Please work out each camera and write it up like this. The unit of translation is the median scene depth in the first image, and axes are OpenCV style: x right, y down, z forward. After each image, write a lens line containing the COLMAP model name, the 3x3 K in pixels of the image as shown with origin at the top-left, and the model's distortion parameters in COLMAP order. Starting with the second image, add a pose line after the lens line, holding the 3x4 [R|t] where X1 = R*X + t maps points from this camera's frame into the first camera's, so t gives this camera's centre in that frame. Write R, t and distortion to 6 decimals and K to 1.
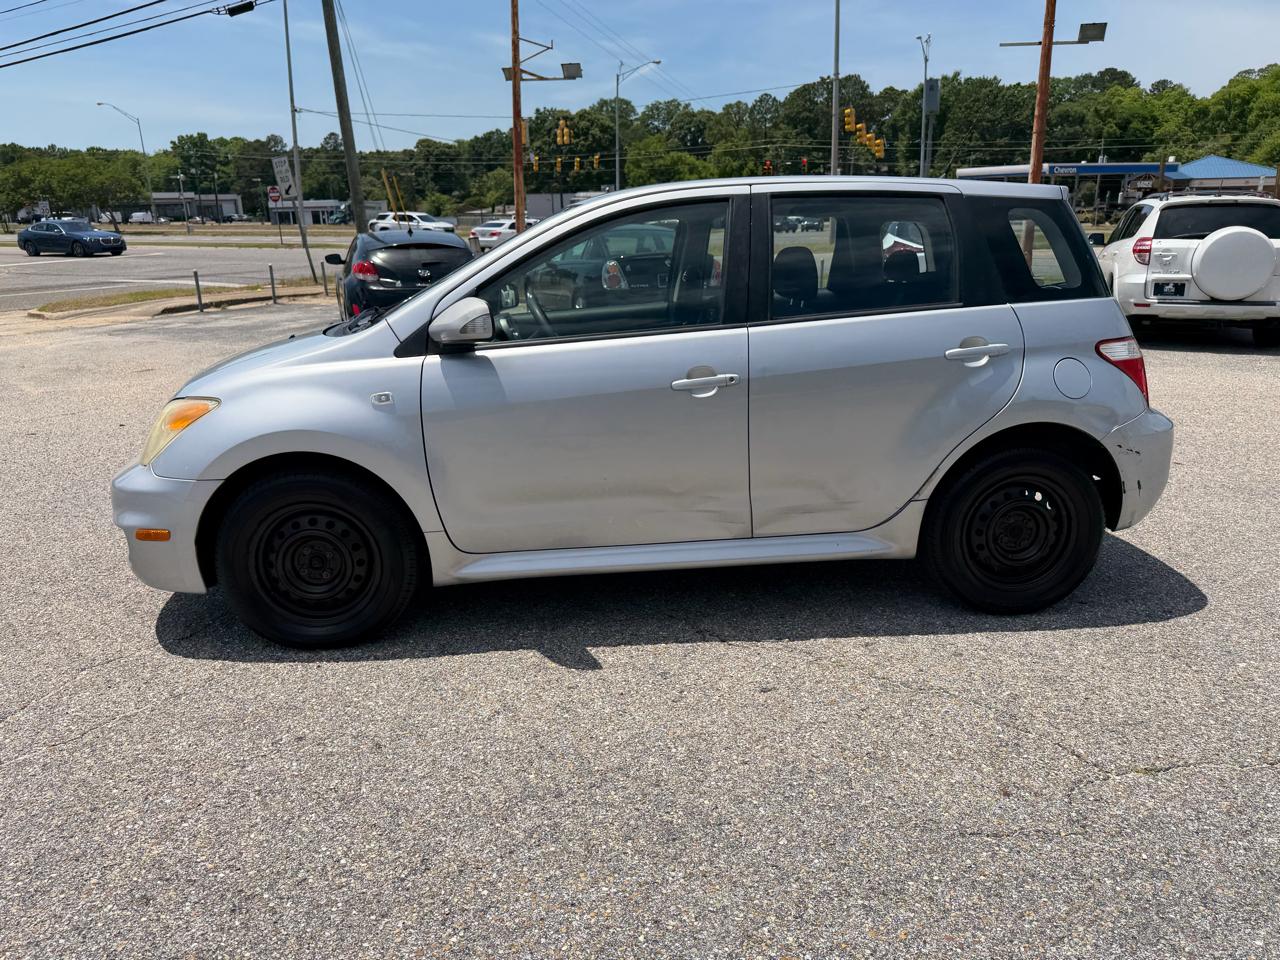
lens RADIAL K [[902.6, 0, 641.3], [0, 902.6, 474.0], [0, 0, 1]] dist [0.013451, -0.020585]
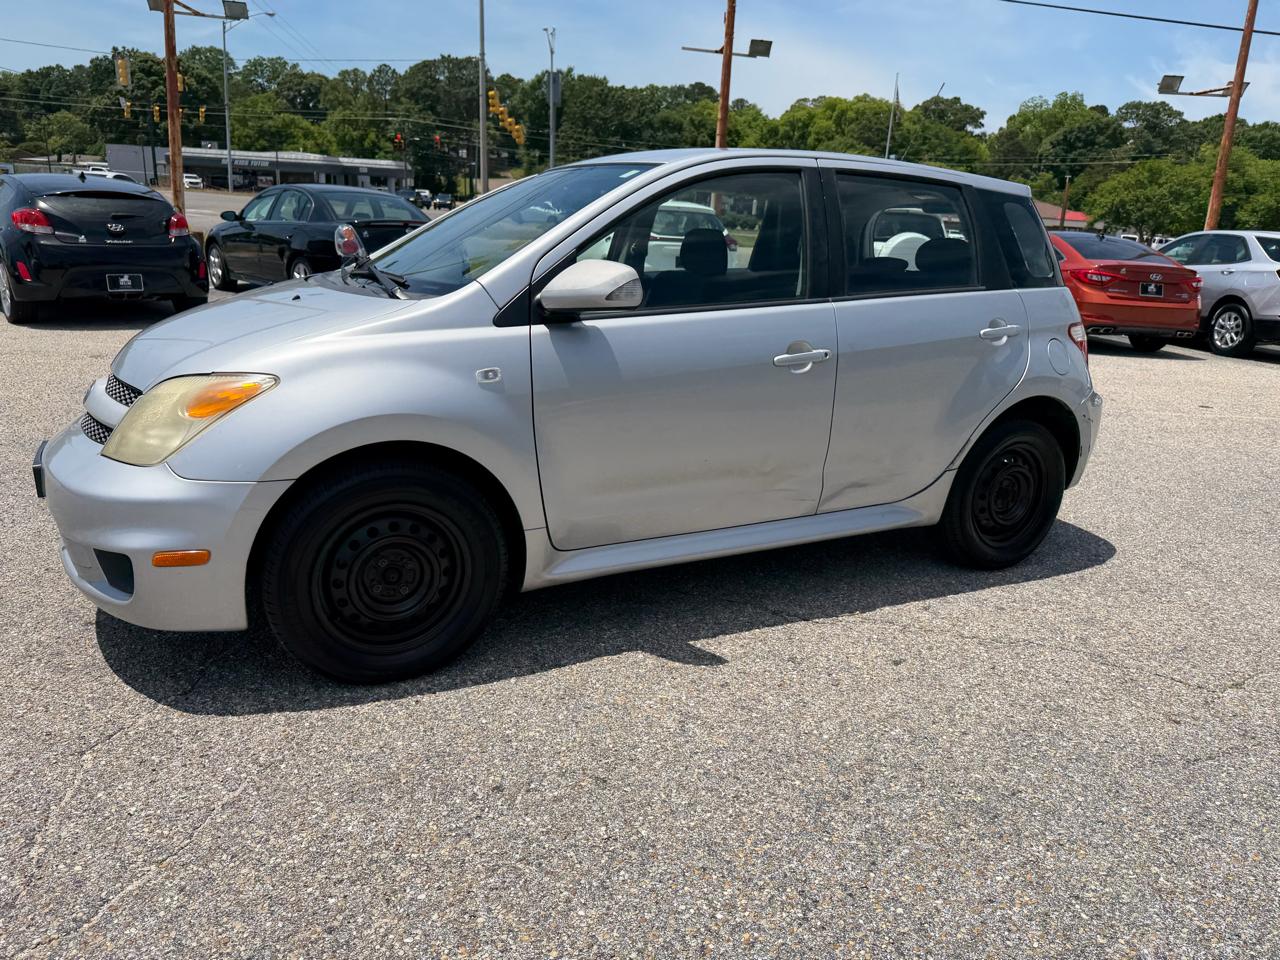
lens RADIAL K [[902.9, 0, 641.2], [0, 902.9, 469.9], [0, 0, 1]] dist [0.014578, -0.023063]
pose [[0.919359, -0.041542, 0.391219, -0.452468], [0.035658, 0.999115, 0.022295, -0.007856], [-0.391800, -0.006547, 0.920027, 0.157641]]
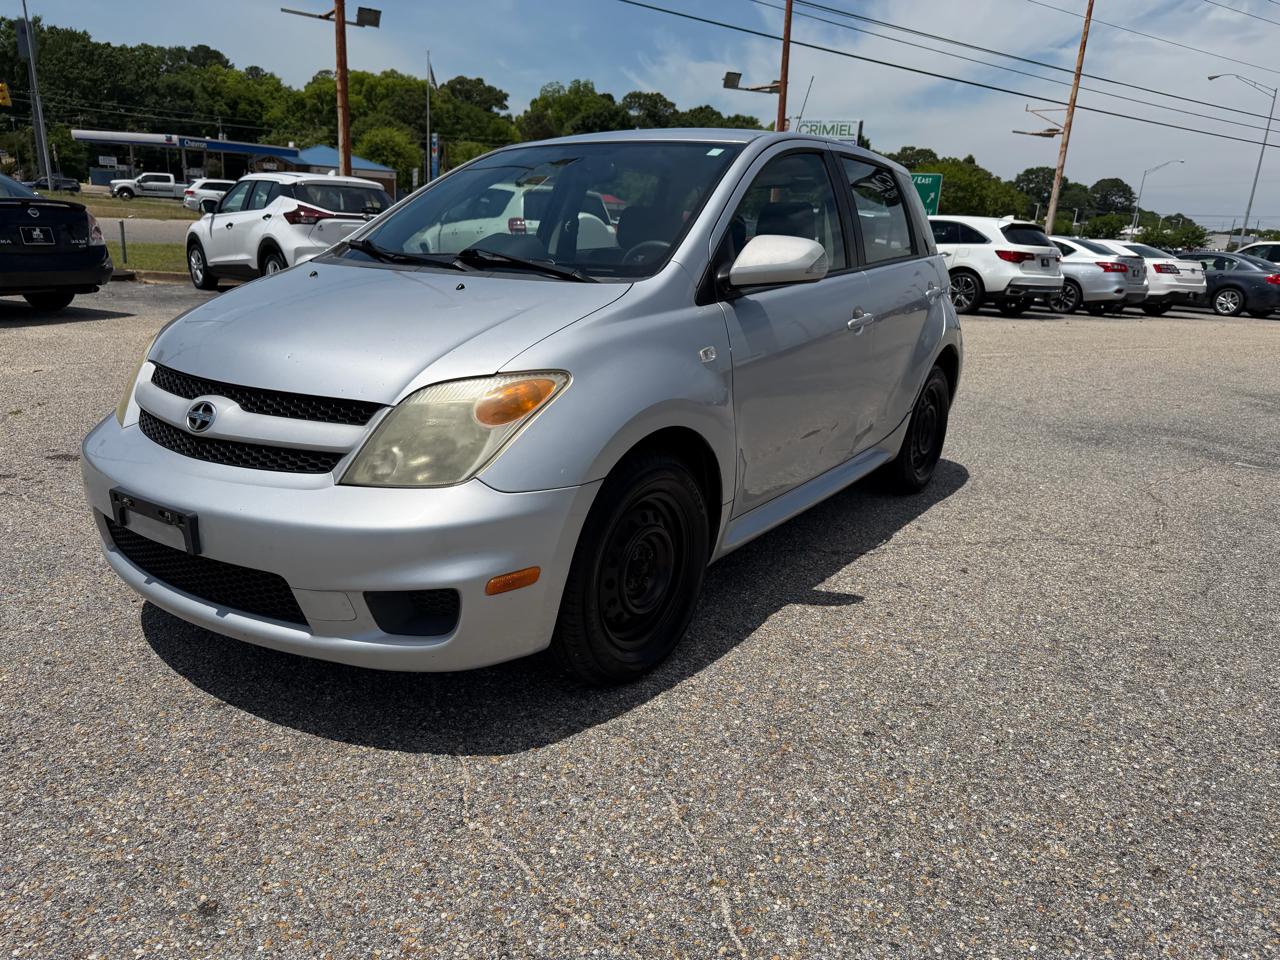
lens RADIAL K [[902.6, 0, 641.3], [0, 902.6, 474.0], [0, 0, 1]] dist [0.013451, -0.020585]
pose [[0.637691, -0.161797, 0.753108, -0.908323], [0.143700, 0.985516, 0.090050, -0.052805], [-0.756770, 0.050798, 0.651705, 0.465556]]
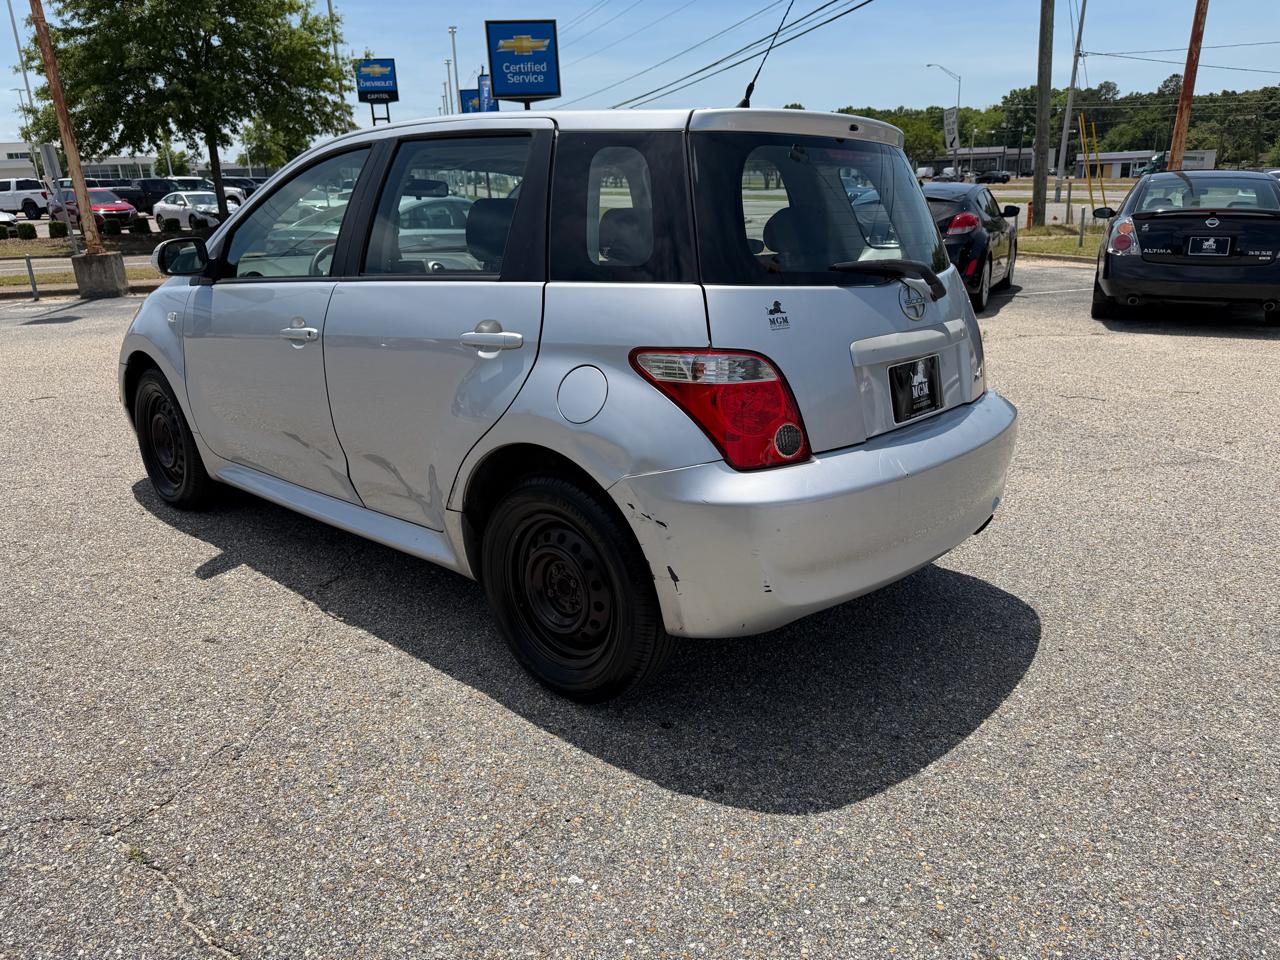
lens RADIAL K [[902.0, 0, 638.7], [0, 902.0, 474.1], [0, 0, 1]] dist [0.058758, -0.080792]
pose [[0.682222, 0.219033, -0.697566, 0.999464], [-0.187811, 0.974558, 0.122328, -0.137317], [0.706612, 0.047556, 0.706001, 0.535811]]
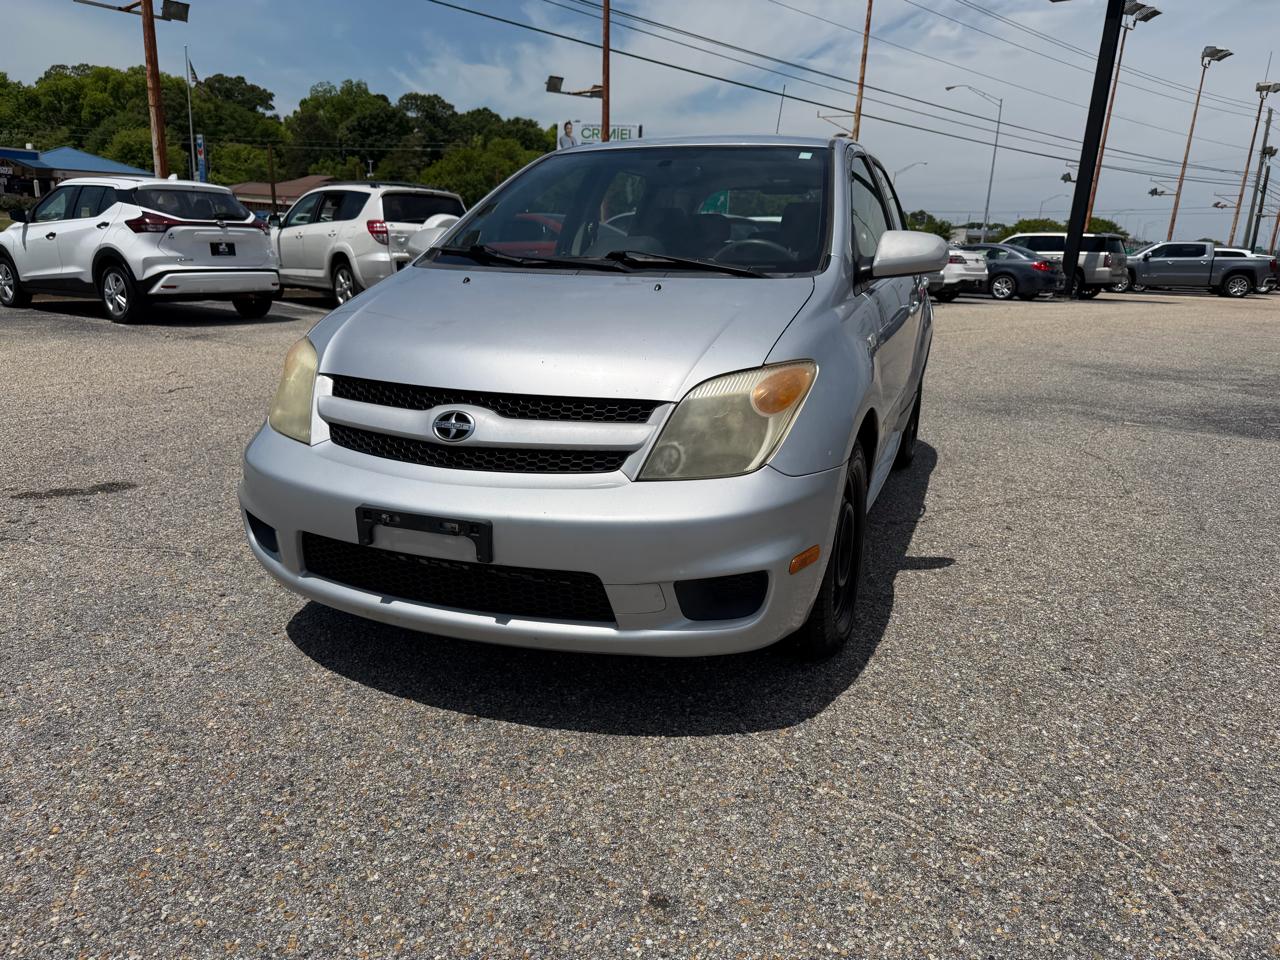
lens RADIAL K [[901.2, 0, 641.0], [0, 901.2, 463.8], [0, 0, 1]] dist [0.004970, -0.012780]
pose [[0.449512, -0.192513, 0.872283, -1.122354], [0.194013, 0.974231, 0.115032, -0.104106], [-0.871950, 0.117526, 0.475279, 0.726507]]
